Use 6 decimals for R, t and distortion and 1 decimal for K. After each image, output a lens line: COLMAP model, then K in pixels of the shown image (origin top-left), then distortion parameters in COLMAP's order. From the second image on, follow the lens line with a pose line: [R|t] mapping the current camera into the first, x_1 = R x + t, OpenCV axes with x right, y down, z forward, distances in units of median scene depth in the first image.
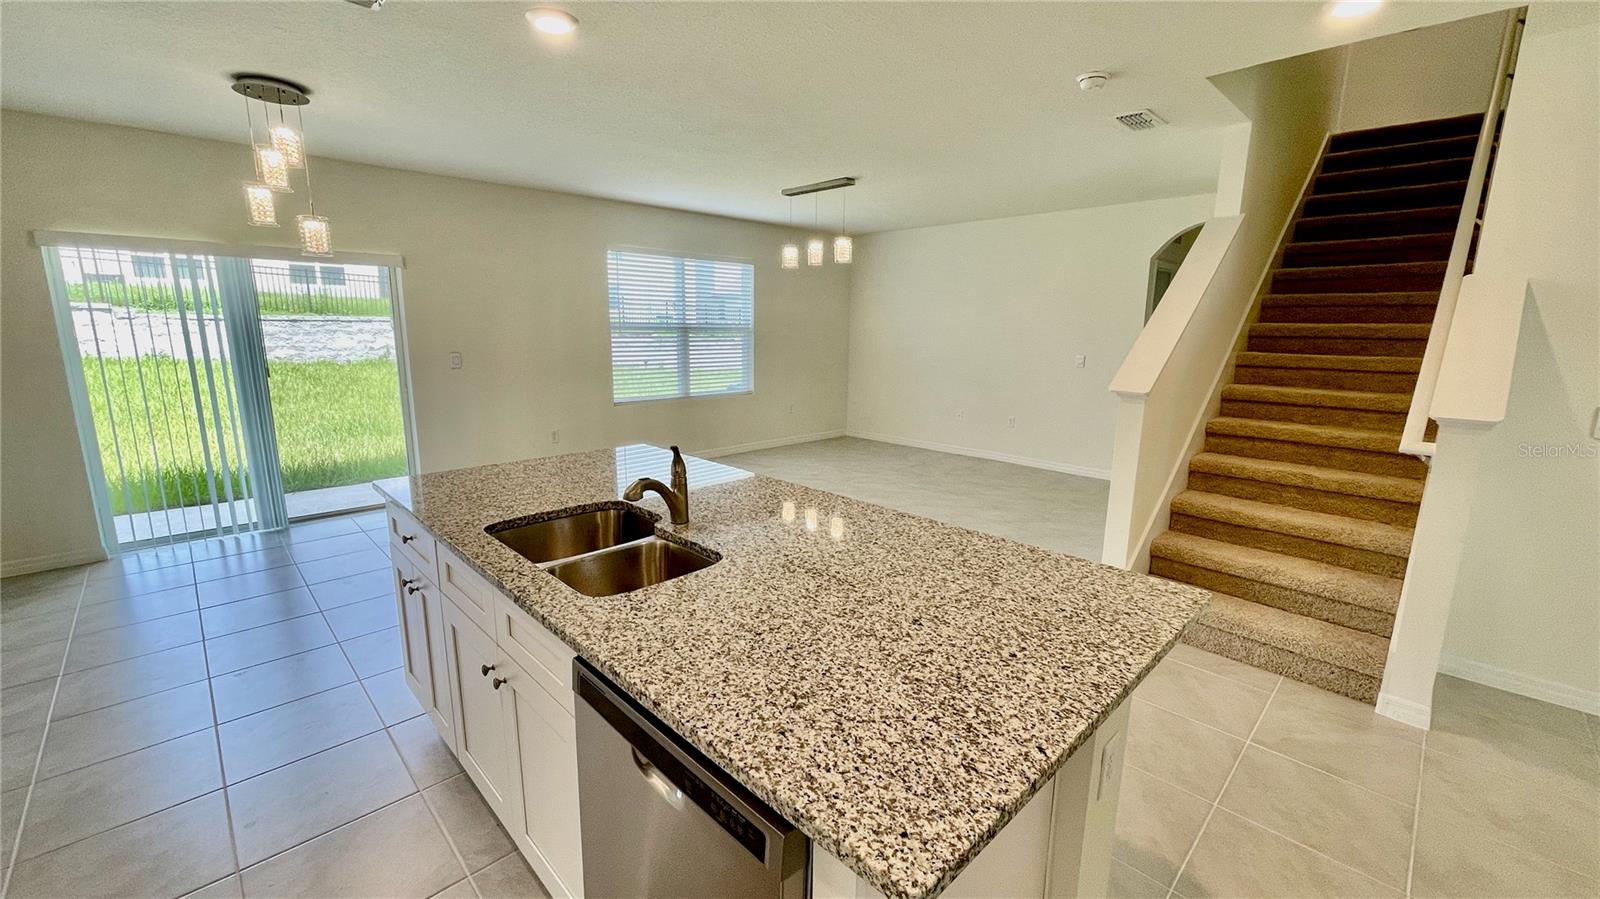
lens RADIAL K [[641.6, 0, 796.8], [0, 641.6, 447.4], [0, 0, 1]] dist [0.001217, 0.000441]
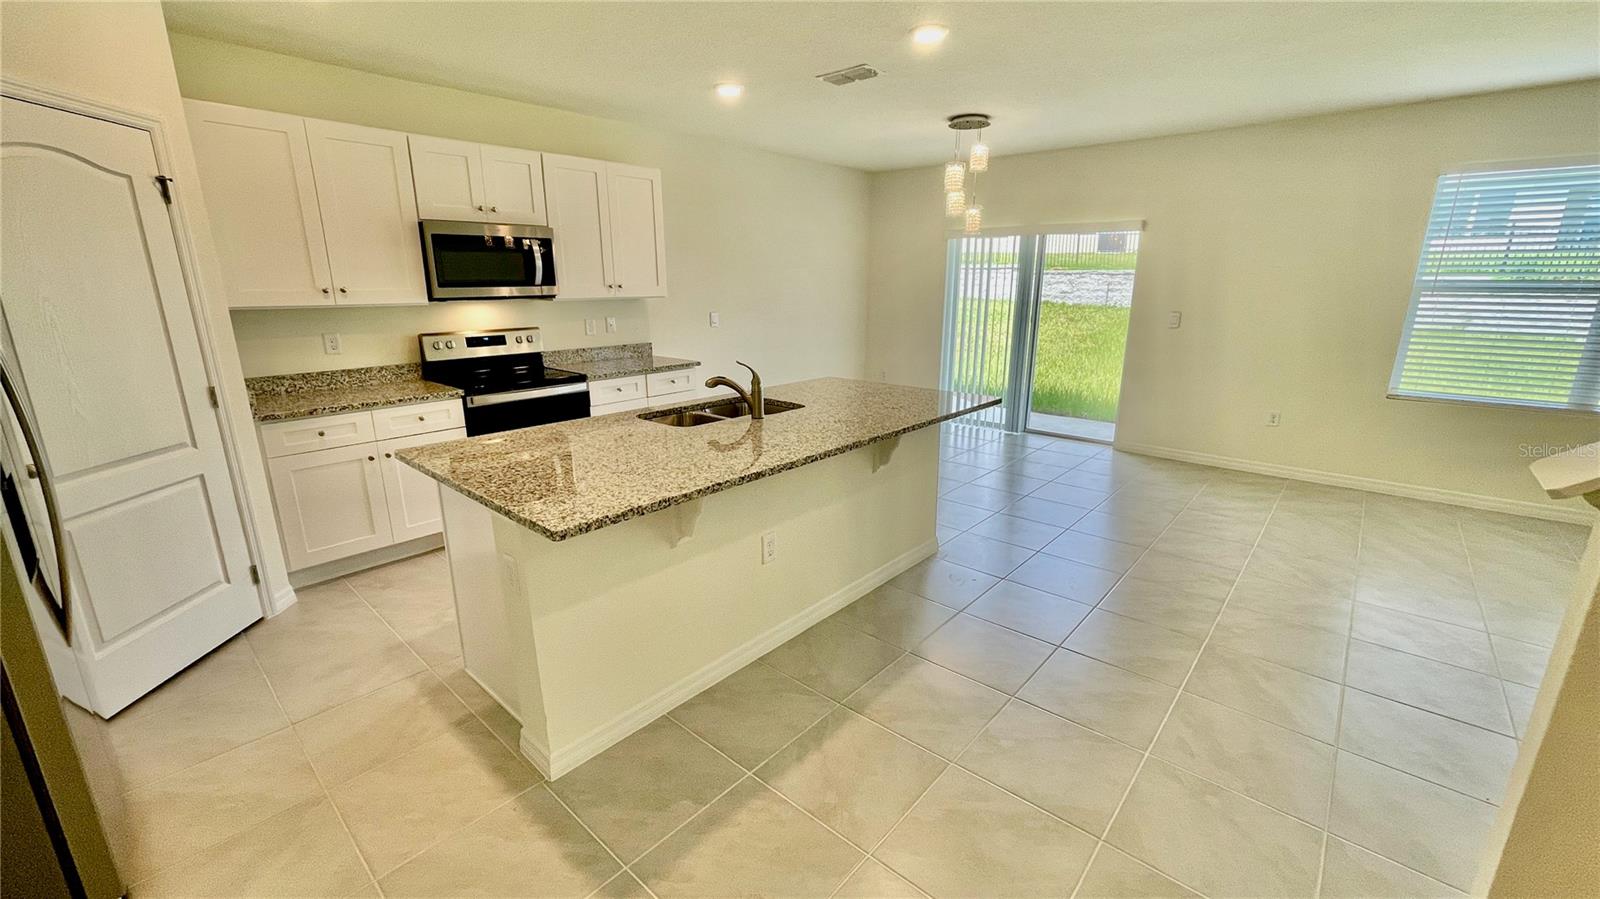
lens RADIAL K [[646.3, 0, 801.2], [0, 646.3, 448.5], [0, 0, 1]] dist [-0.001072, -0.000005]
pose [[0.080990, 0.242494, -0.966766, 0.466557], [-0.192011, 0.955580, 0.223603, -0.059379], [0.978045, 0.167520, 0.123954, 0.348323]]
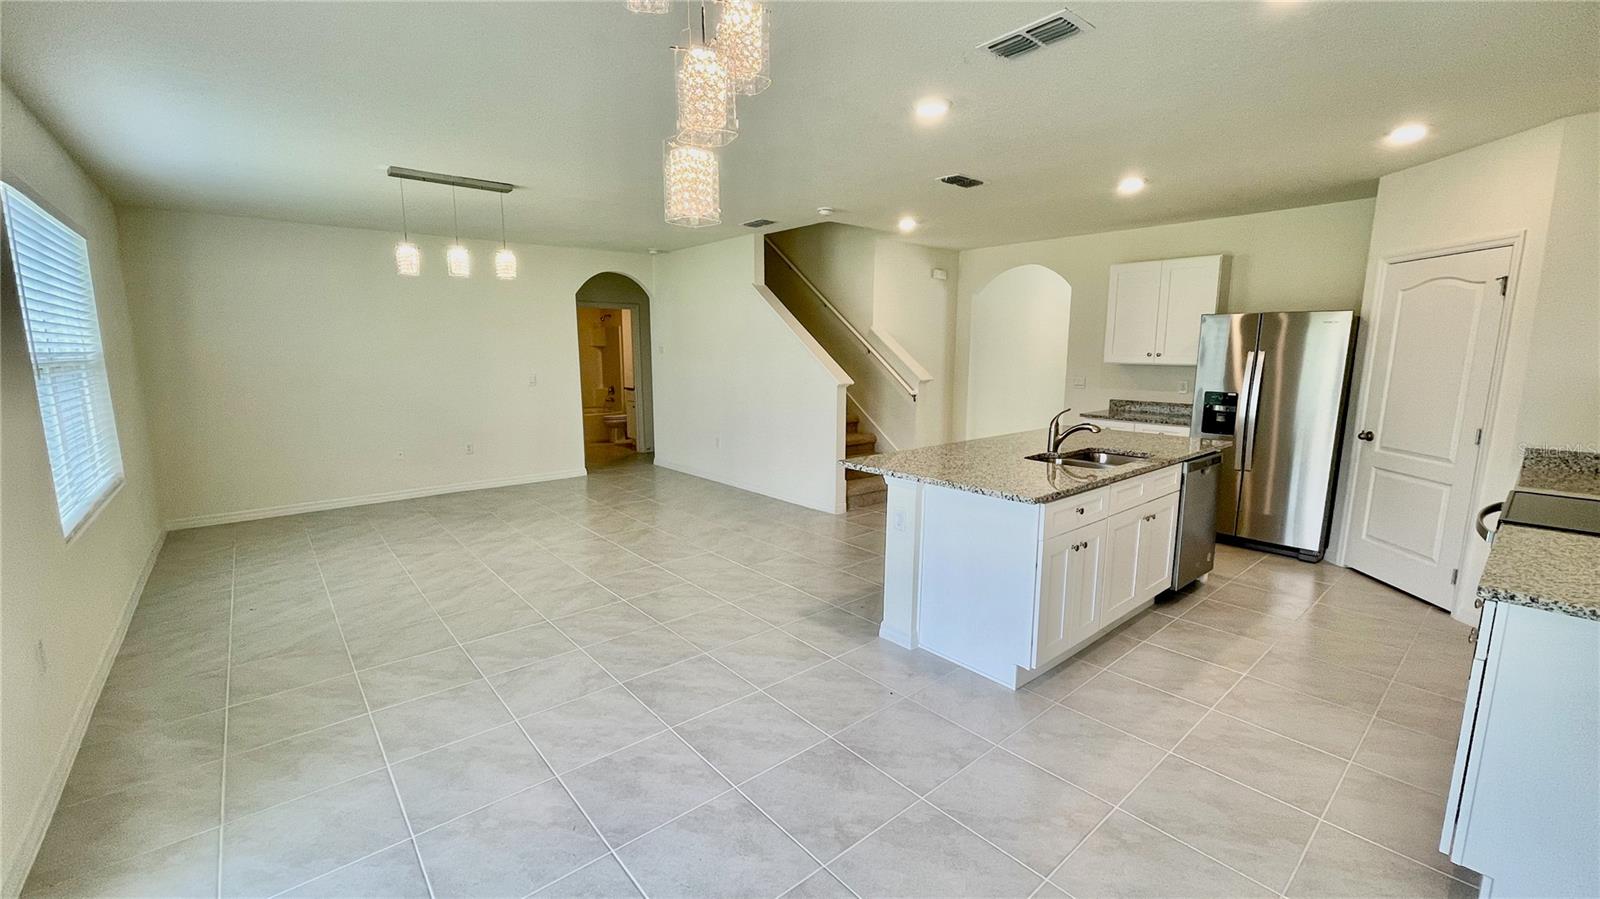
lens RADIAL K [[638.9, 0, 792.7], [0, 638.9, 451.9], [0, 0, 1]] dist [-0.000247, -0.000290]
pose [[0.063481, -0.169896, 0.983415, -0.812196], [0.193626, 0.968775, 0.154867, -0.124183], [-0.979019, 0.180584, 0.094395, 0.599746]]
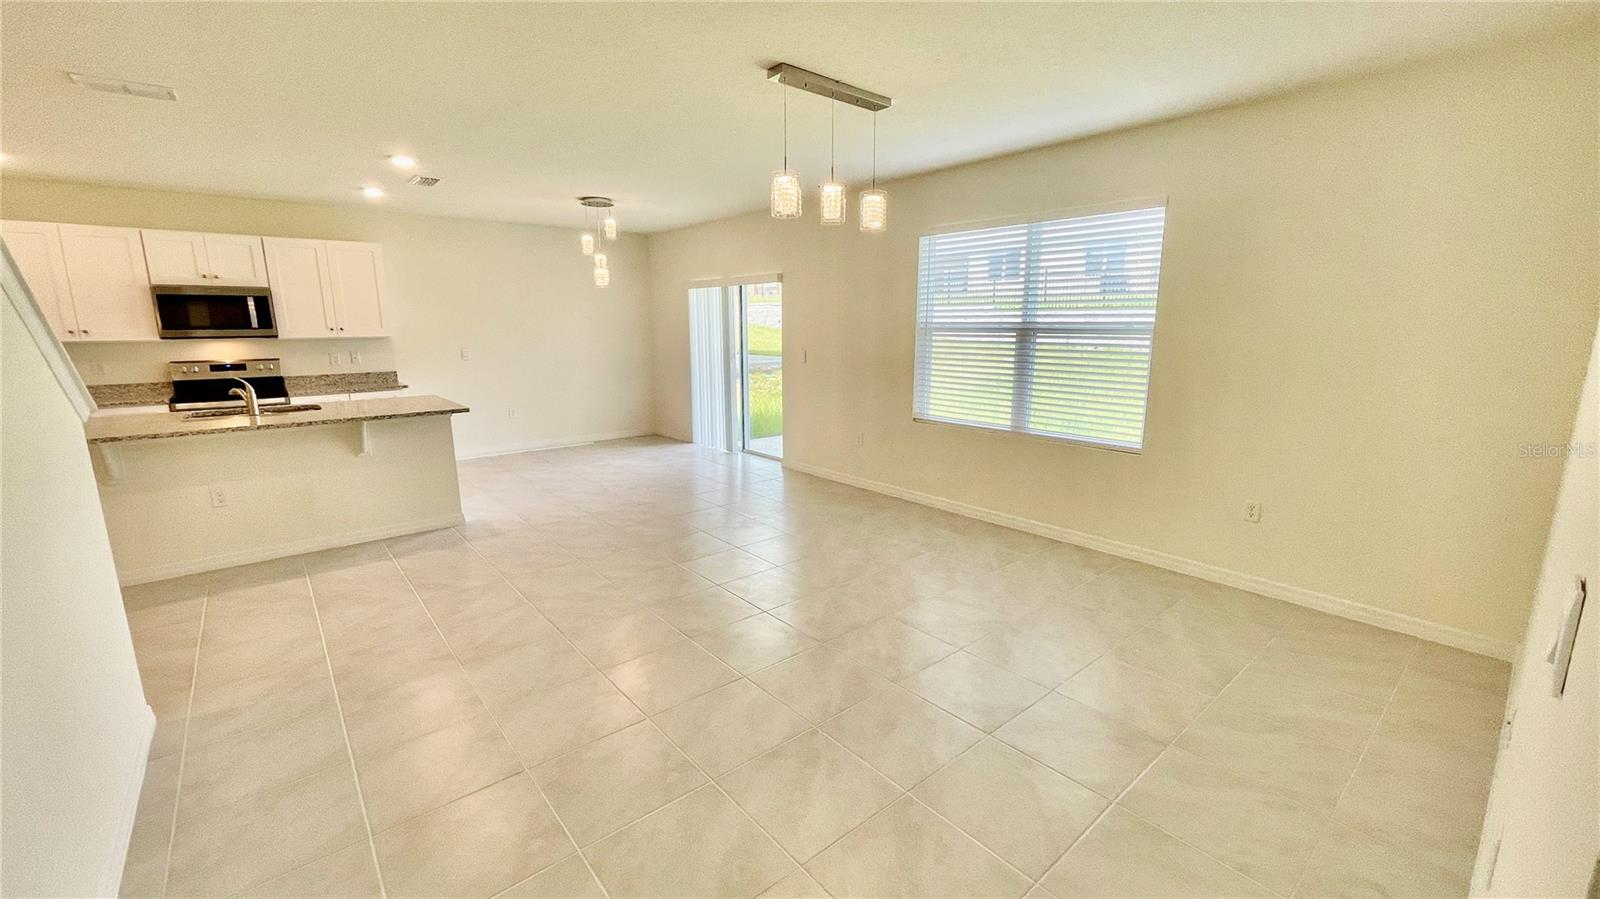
lens RADIAL K [[648.3, 0, 773.6], [0, 648.3, 444.8], [0, 0, 1]] dist [0.033082, 0.000109]
pose [[-0.095116, 0.180579, -0.978951, 0.703870], [-0.184278, 0.963218, 0.195582, -0.208822], [0.978261, 0.199002, -0.058341, 1.088572]]
